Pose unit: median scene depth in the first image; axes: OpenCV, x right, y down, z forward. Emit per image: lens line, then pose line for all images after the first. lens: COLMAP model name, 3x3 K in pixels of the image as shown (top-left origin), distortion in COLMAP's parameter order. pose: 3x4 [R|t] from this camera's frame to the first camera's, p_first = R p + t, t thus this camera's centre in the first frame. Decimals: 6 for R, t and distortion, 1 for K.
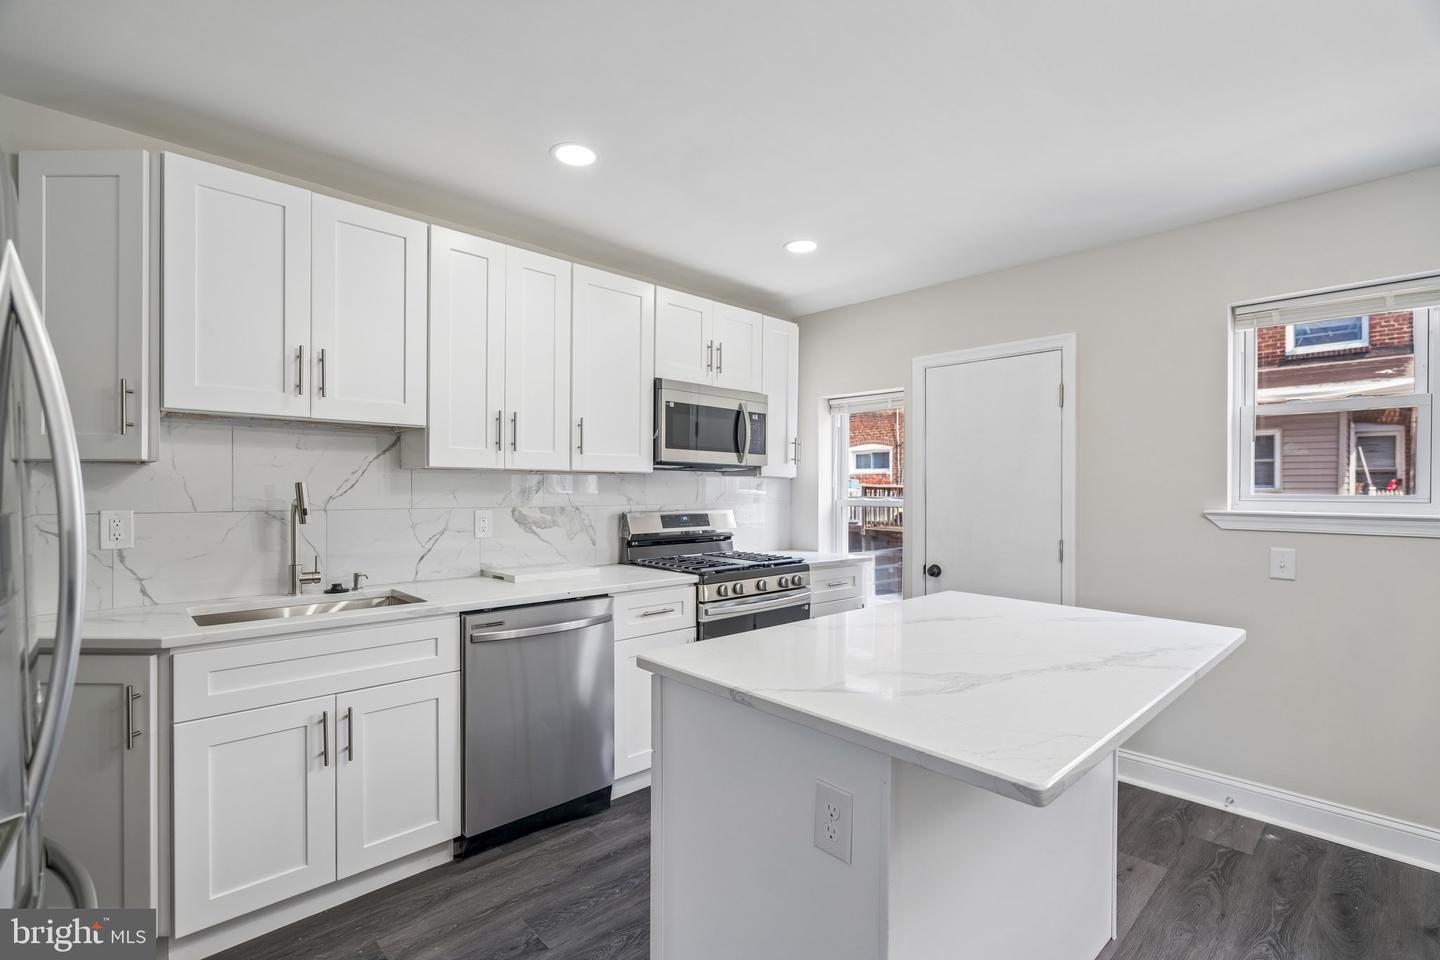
lens RADIAL K [[654.6, 0, 711.7], [0, 654.6, 488.5], [0, 0, 1]] dist [-0.004335, 0.000365]
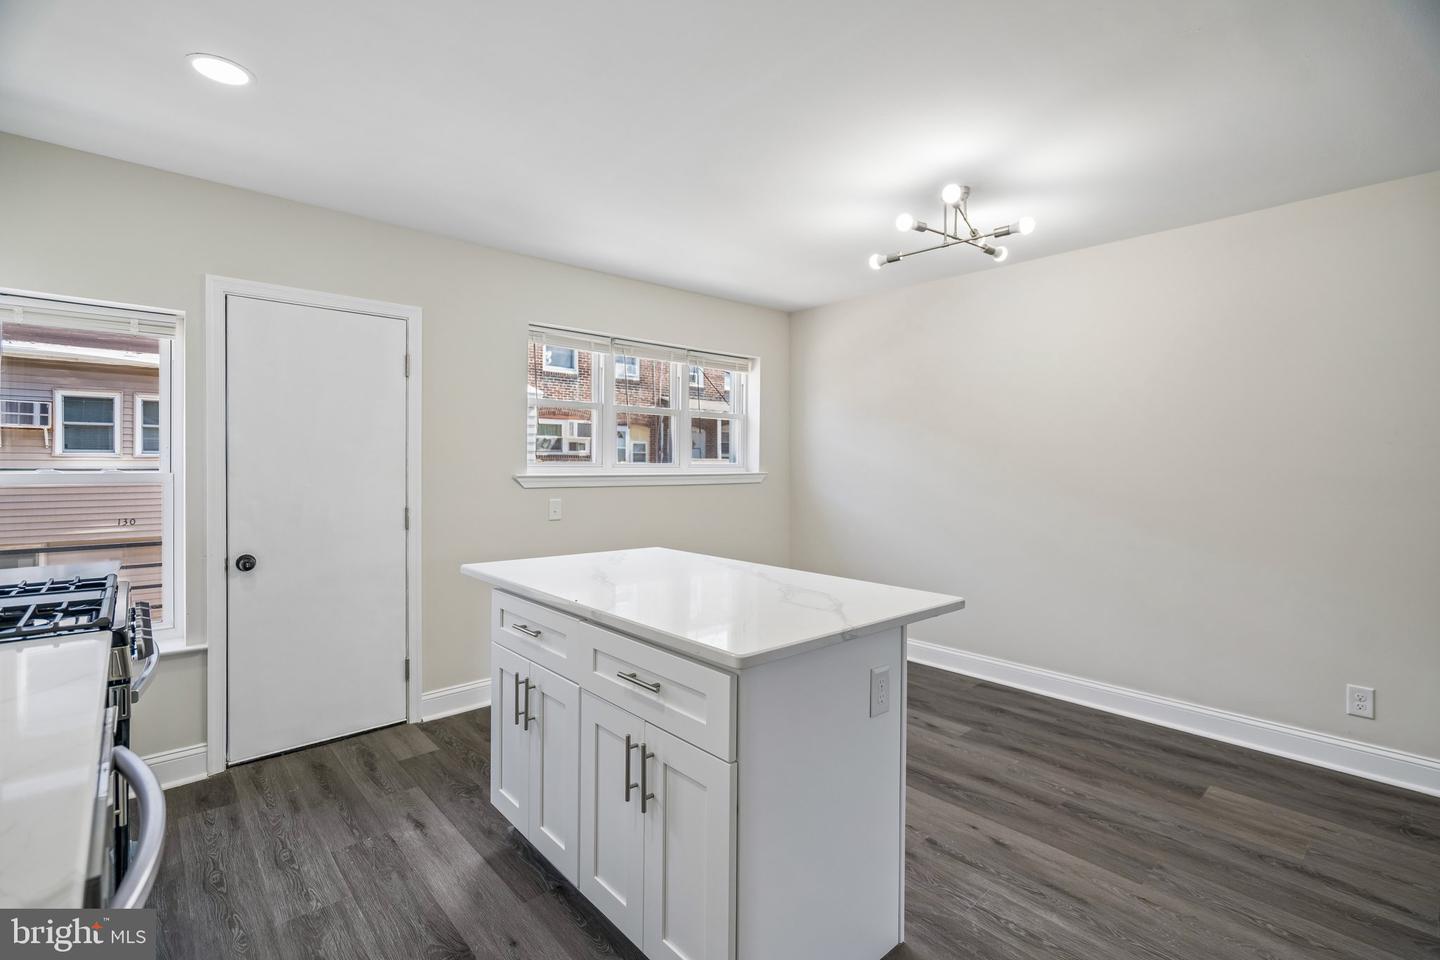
lens RADIAL K [[649.6, 0, 715.2], [0, 649.6, 475.6], [0, 0, 1]] dist [-0.000305, 0.000213]
pose [[0.026052, -0.025458, 0.999336, -0.469500], [-0.008802, 0.999631, 0.025695, -0.001572], [-0.999622, -0.009466, 0.025818, 0.496591]]
